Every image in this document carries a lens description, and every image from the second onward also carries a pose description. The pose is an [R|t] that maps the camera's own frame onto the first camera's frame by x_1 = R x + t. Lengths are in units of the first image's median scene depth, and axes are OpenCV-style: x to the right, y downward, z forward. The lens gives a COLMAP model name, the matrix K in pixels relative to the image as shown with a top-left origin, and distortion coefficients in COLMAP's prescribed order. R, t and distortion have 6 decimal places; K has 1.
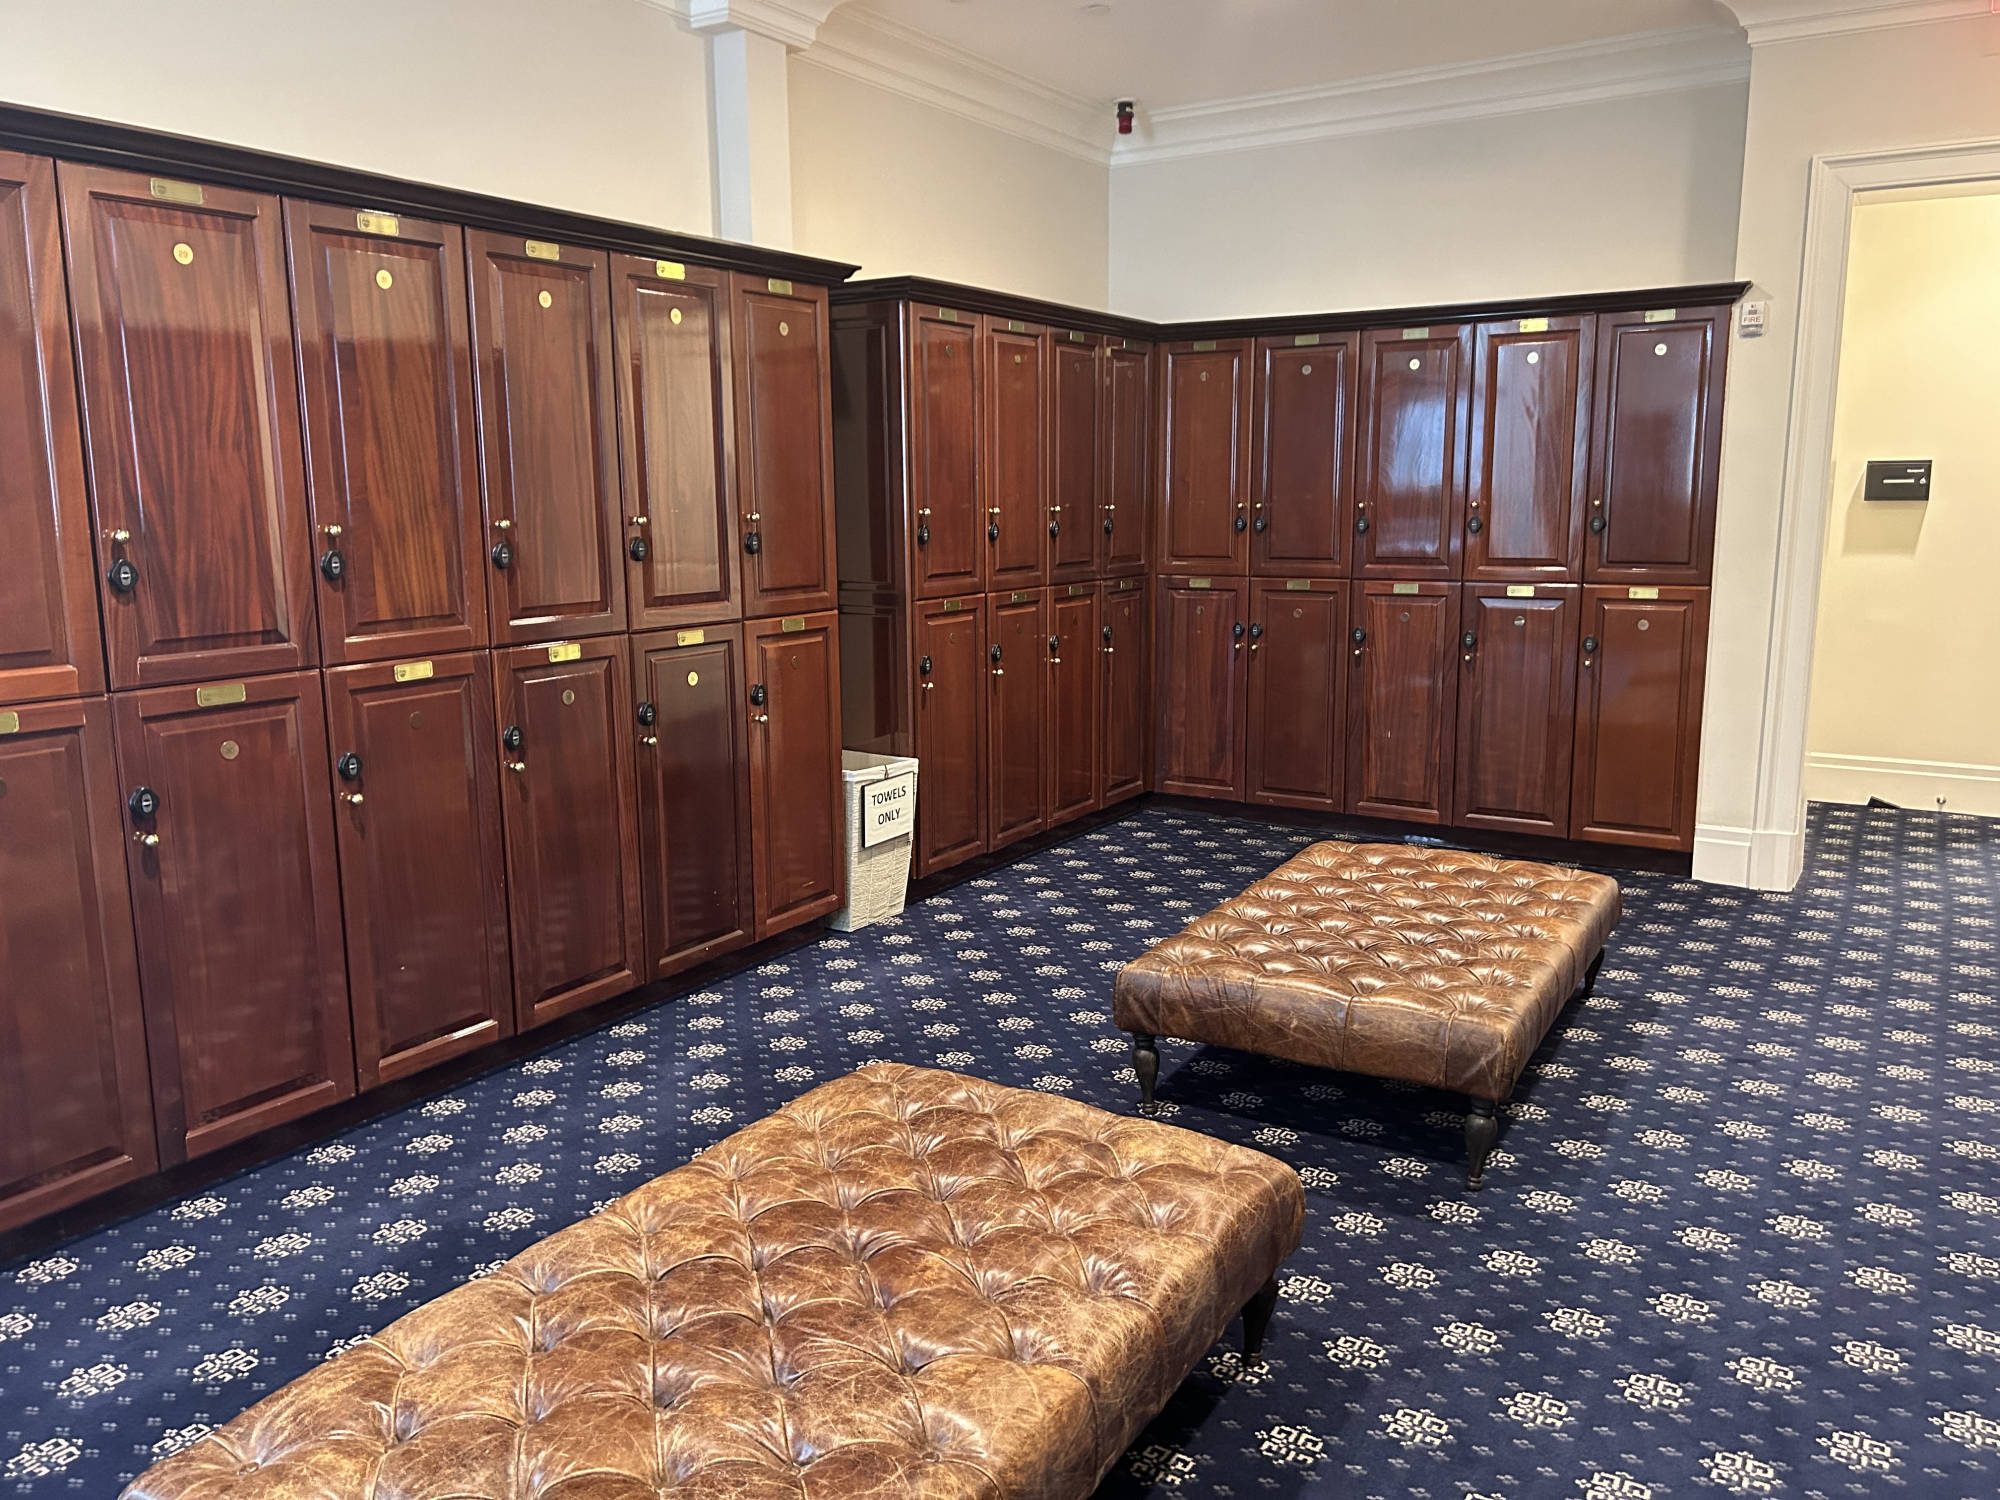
lens RADIAL K [[1521.1, 0, 1000.6], [0, 1521.1, 746.5], [0, 0, 1]] dist [0.024450, -0.011838]
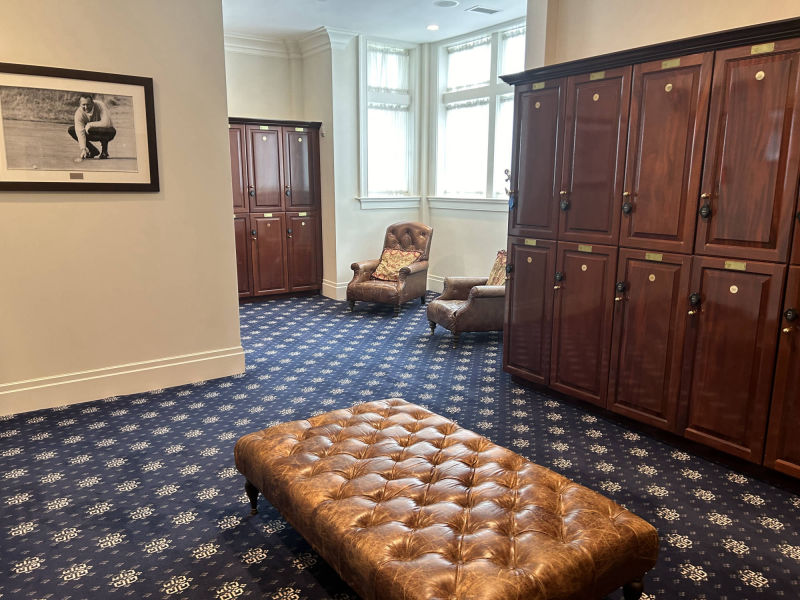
lens RADIAL K [[608.4, 0, 399.8], [0, 608.4, 301.5], [0, 0, 1]] dist [0.024450, -0.011838]
pose [[-0.396129, 0.190484, -0.898219, 0.608087], [-0.157029, 0.949779, 0.270671, -0.169919], [0.904668, 0.248267, -0.346323, 0.954879]]
